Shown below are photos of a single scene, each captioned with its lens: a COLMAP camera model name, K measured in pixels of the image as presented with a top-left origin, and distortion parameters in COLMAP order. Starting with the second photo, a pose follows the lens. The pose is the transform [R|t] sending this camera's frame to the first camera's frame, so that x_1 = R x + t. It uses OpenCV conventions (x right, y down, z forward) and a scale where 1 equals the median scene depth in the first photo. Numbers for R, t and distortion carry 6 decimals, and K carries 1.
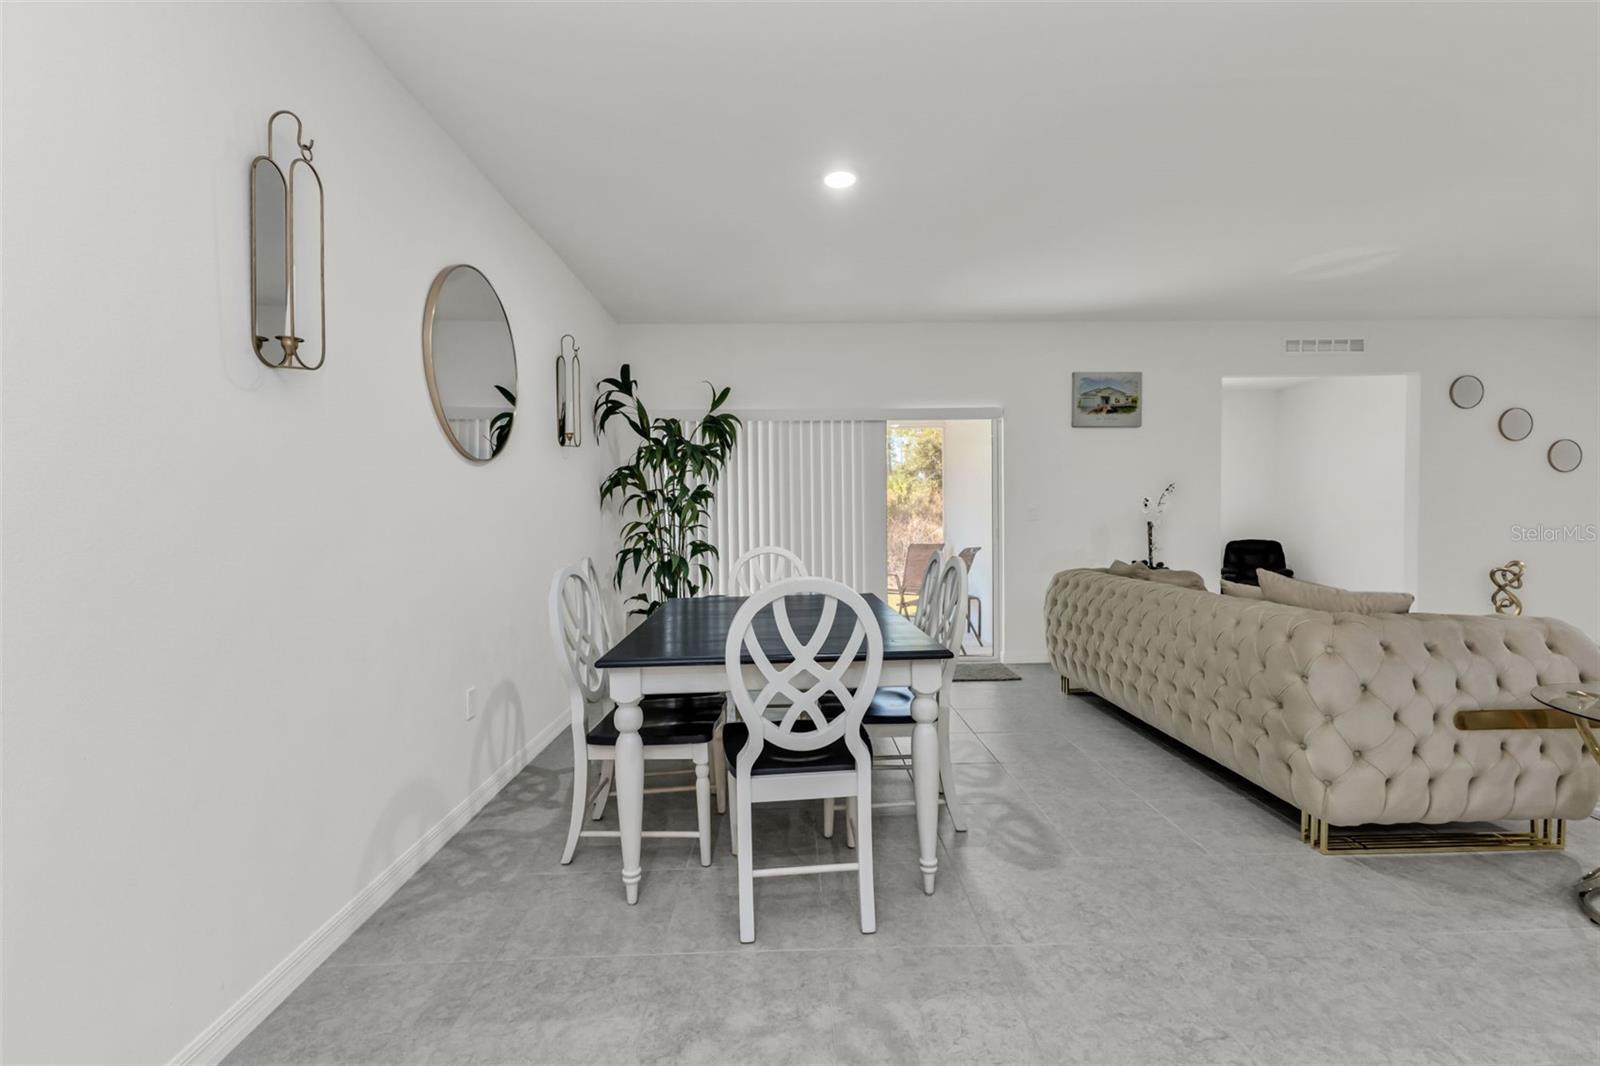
lens RADIAL K [[692.2, 0, 802.8], [0, 692.2, 526.3], [0, 0, 1]] dist [0.009325, -0.003283]
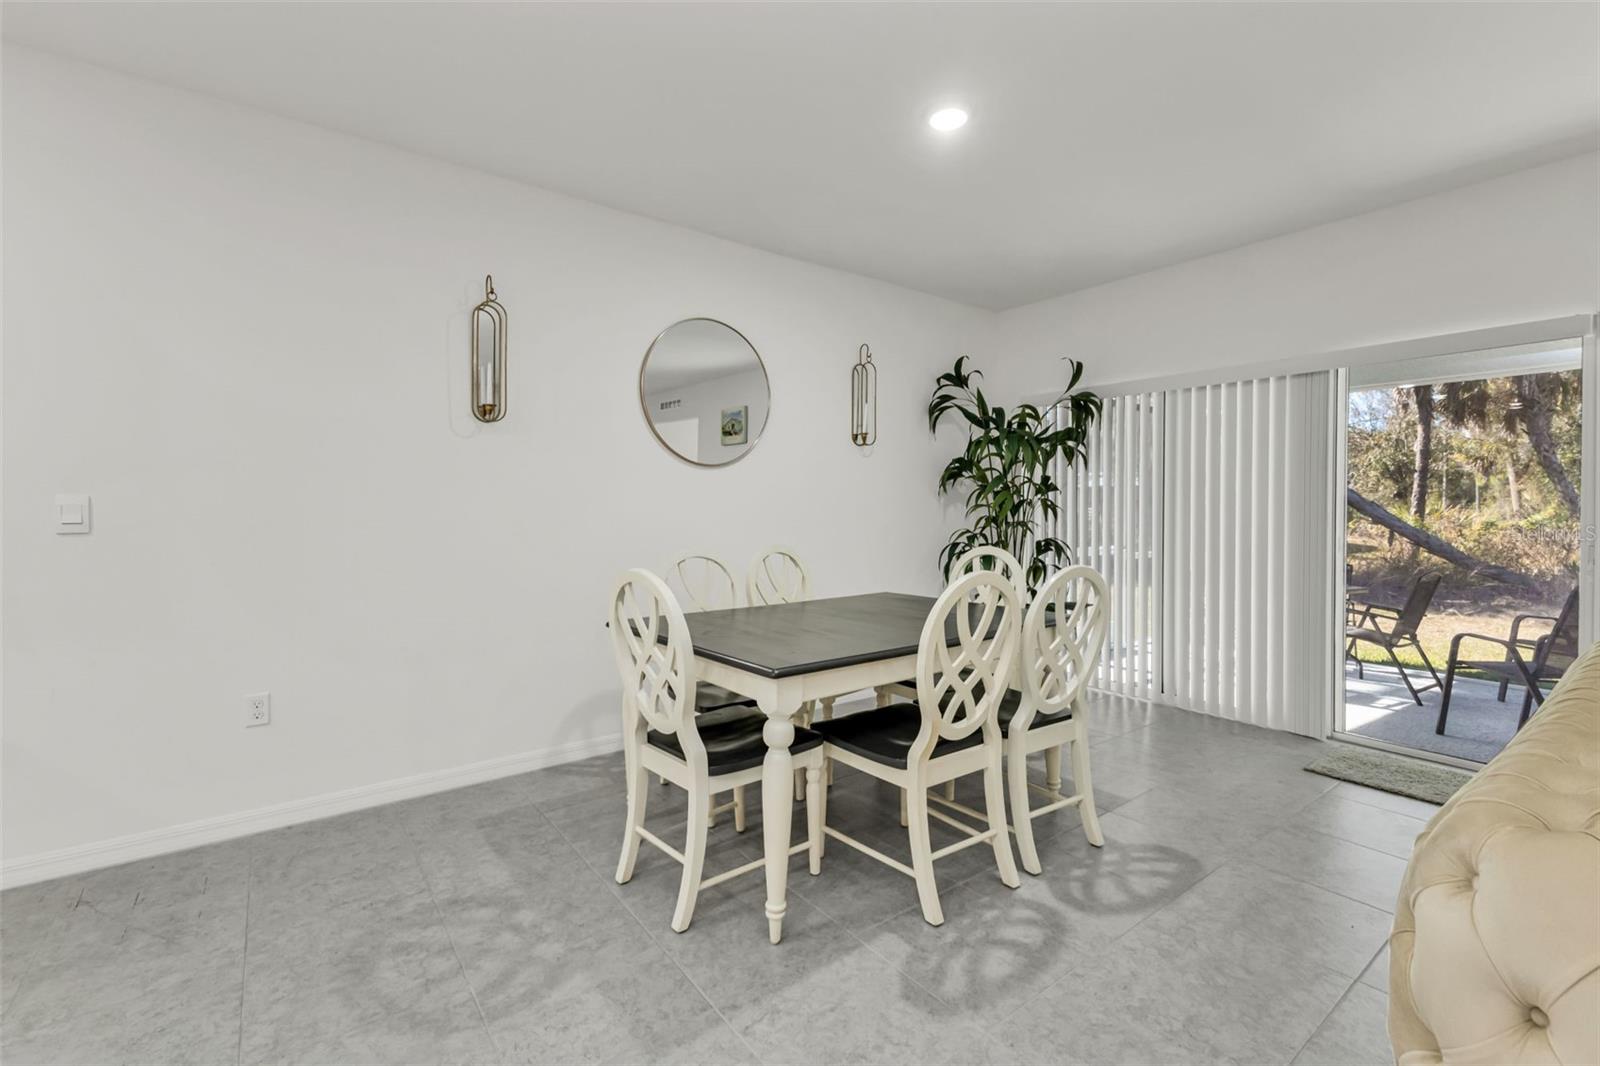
lens RADIAL K [[692.2, 0, 799.3], [0, 692.2, 515.7], [0, 0, 1]] dist [0.009325, -0.003283]
pose [[0.584691, 0.023918, -0.810904, 0.406200], [-0.023242, 0.999649, 0.012727, -0.012691], [0.810923, 0.011406, 0.585041, 0.223505]]
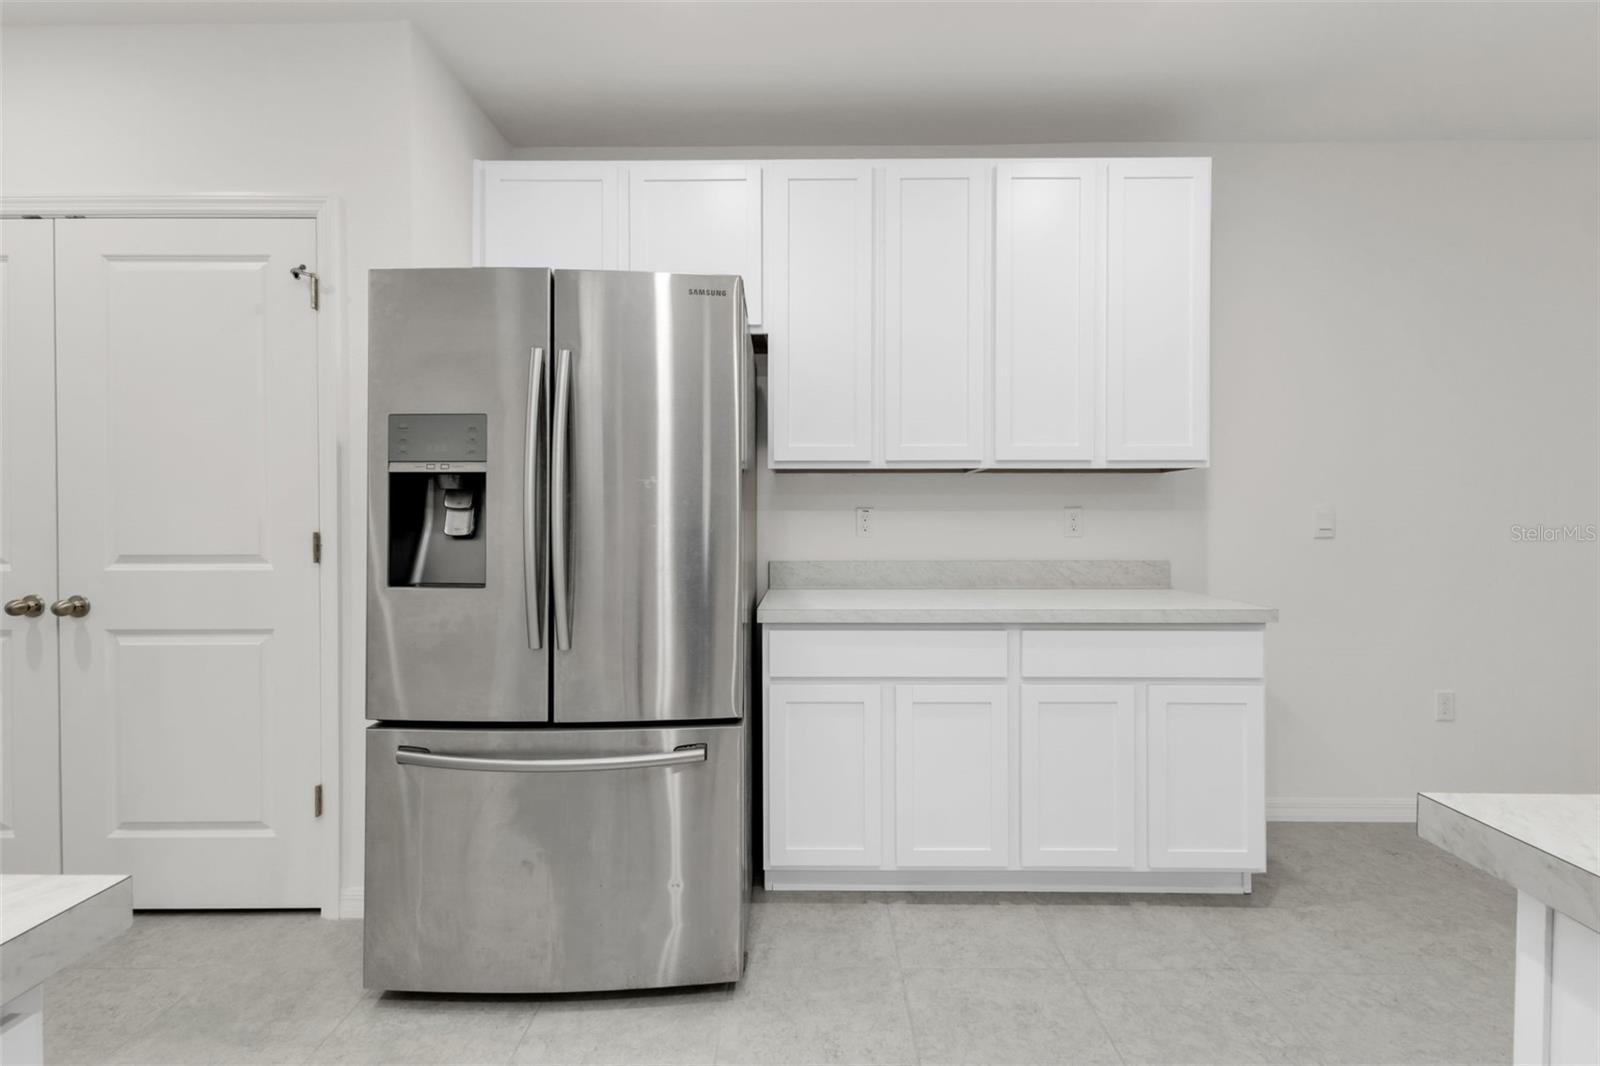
lens RADIAL K [[692.2, 0, 800.1], [0, 692.2, 523.7], [0, 0, 1]] dist [0.009325, -0.003283]
pose [[-0.033957, 0.026380, -0.999075, 0.316953], [-0.014314, 0.999536, 0.026879, -0.003883], [0.999321, 0.015213, -0.033564, -0.300675]]
